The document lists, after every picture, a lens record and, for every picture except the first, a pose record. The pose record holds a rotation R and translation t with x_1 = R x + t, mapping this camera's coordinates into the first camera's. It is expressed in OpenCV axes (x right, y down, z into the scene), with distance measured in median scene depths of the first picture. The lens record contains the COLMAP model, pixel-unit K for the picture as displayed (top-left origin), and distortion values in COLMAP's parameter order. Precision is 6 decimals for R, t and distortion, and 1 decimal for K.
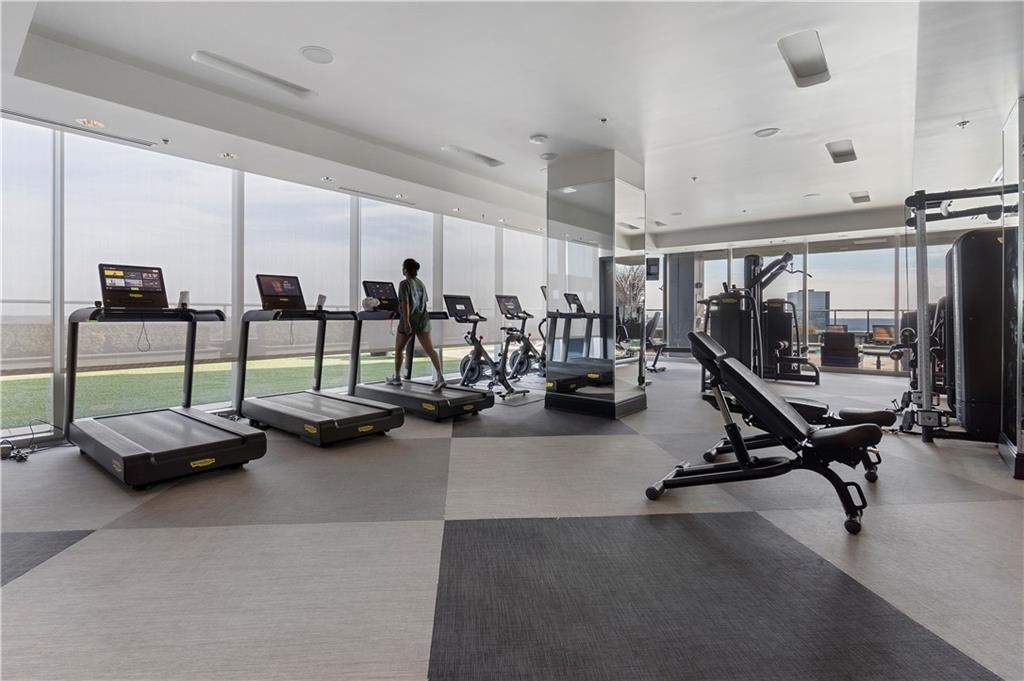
lens RADIAL K [[487.4, 0, 511.3], [0, 487.4, 315.4], [0, 0, 1]] dist [-0.000142, -0.000024]
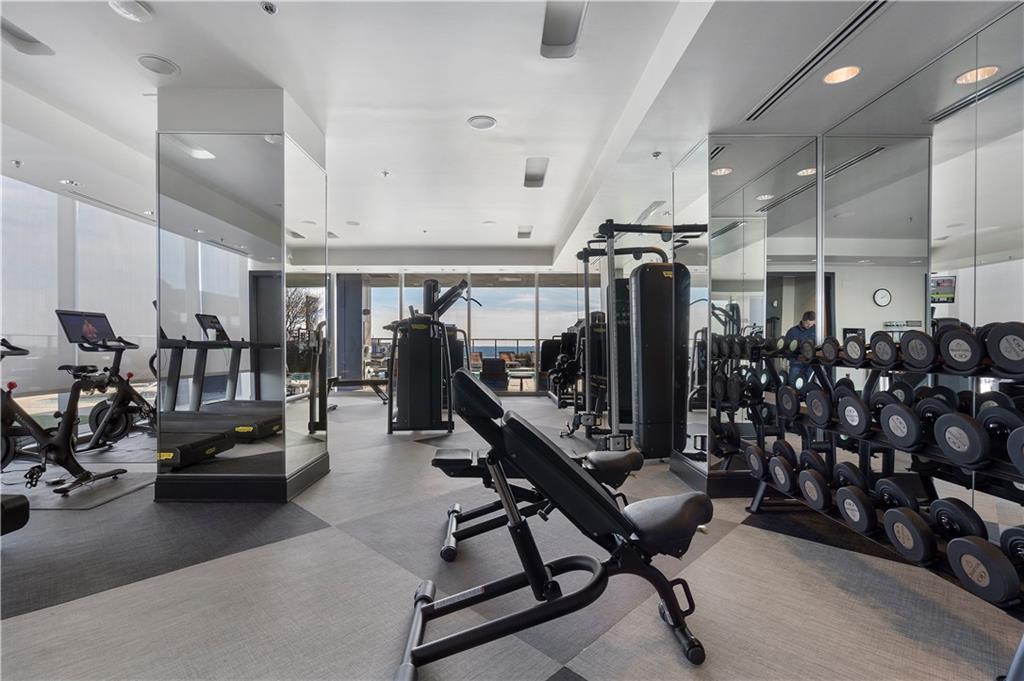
lens RADIAL K [[472.5, 0, 506.3], [0, 472.5, 345.6], [0, 0, 1]] dist [-0.001329, 0.000062]
pose [[0.773845, -0.005521, 0.633351, 0.027152], [0.003960, 0.999985, 0.003878, 0.001002], [-0.633362, -0.000493, 0.773855, 0.213309]]
